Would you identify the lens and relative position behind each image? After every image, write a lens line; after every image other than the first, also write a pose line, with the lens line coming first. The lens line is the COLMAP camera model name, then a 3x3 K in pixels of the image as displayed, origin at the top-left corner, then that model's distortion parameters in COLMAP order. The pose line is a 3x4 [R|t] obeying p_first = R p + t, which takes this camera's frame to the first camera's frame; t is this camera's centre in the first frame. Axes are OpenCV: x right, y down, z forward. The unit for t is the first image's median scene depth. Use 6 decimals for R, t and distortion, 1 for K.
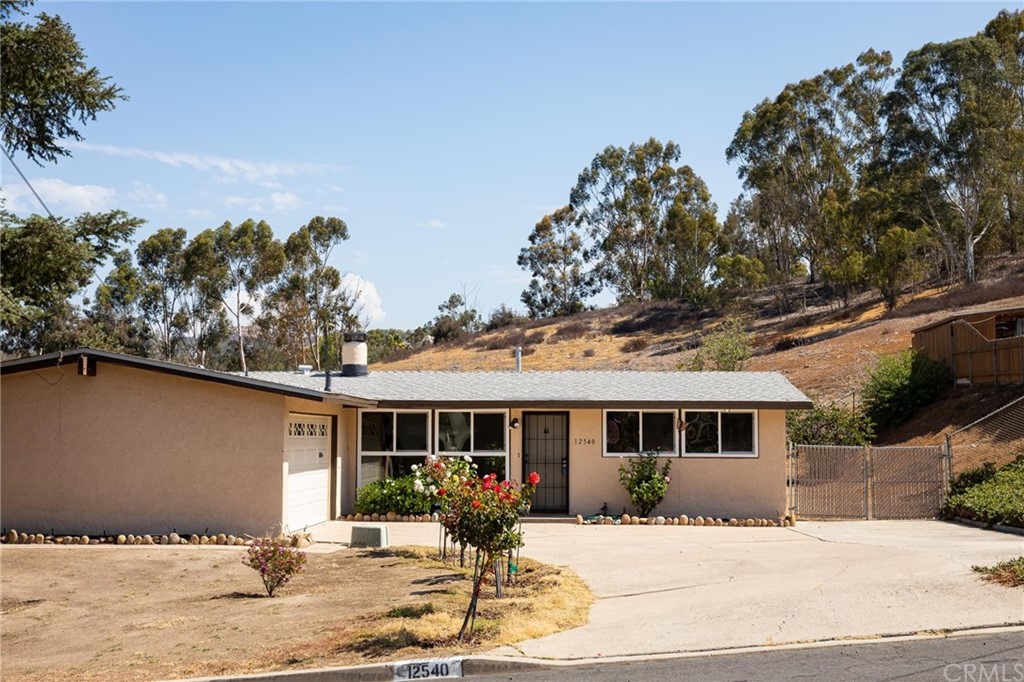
lens RADIAL K [[1542.8, 0, 512.0], [0, 1542.8, 341.0], [0, 0, 1]] dist [-0.014842, 0.005145]
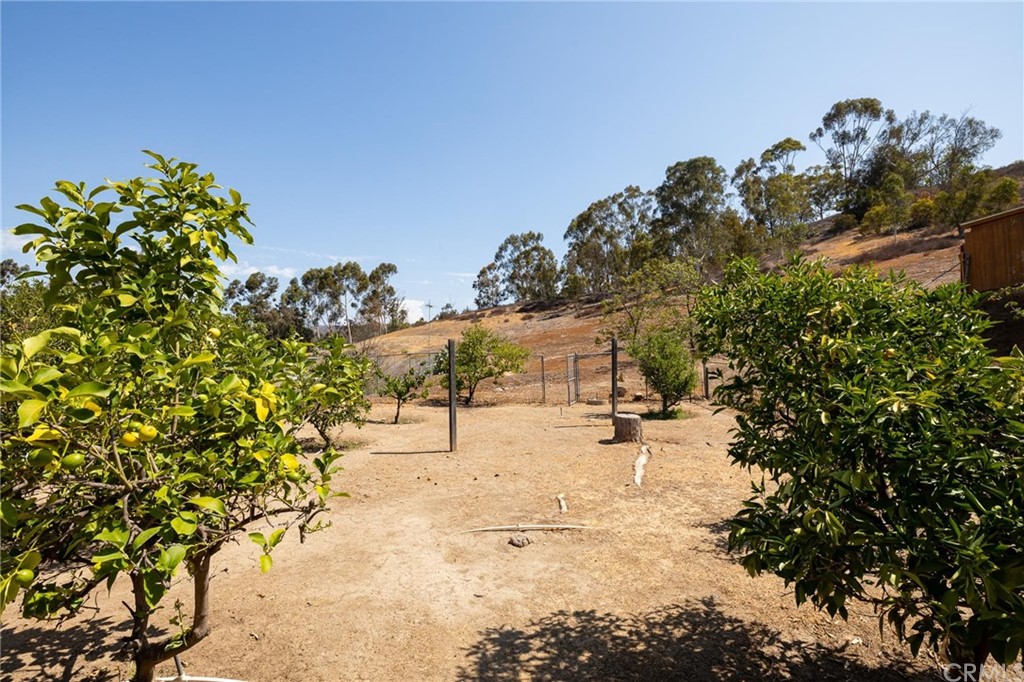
lens RADIAL K [[445.2, 0, 506.2], [0, 445.2, 345.9], [0, 0, 1]] dist [-0.025970, 0.000706]
pose [[0.996525, -0.010530, 0.082627, -0.002981], [0.007850, 0.999435, 0.032684, 0.020475], [-0.082925, -0.031921, 0.996044, 0.344566]]
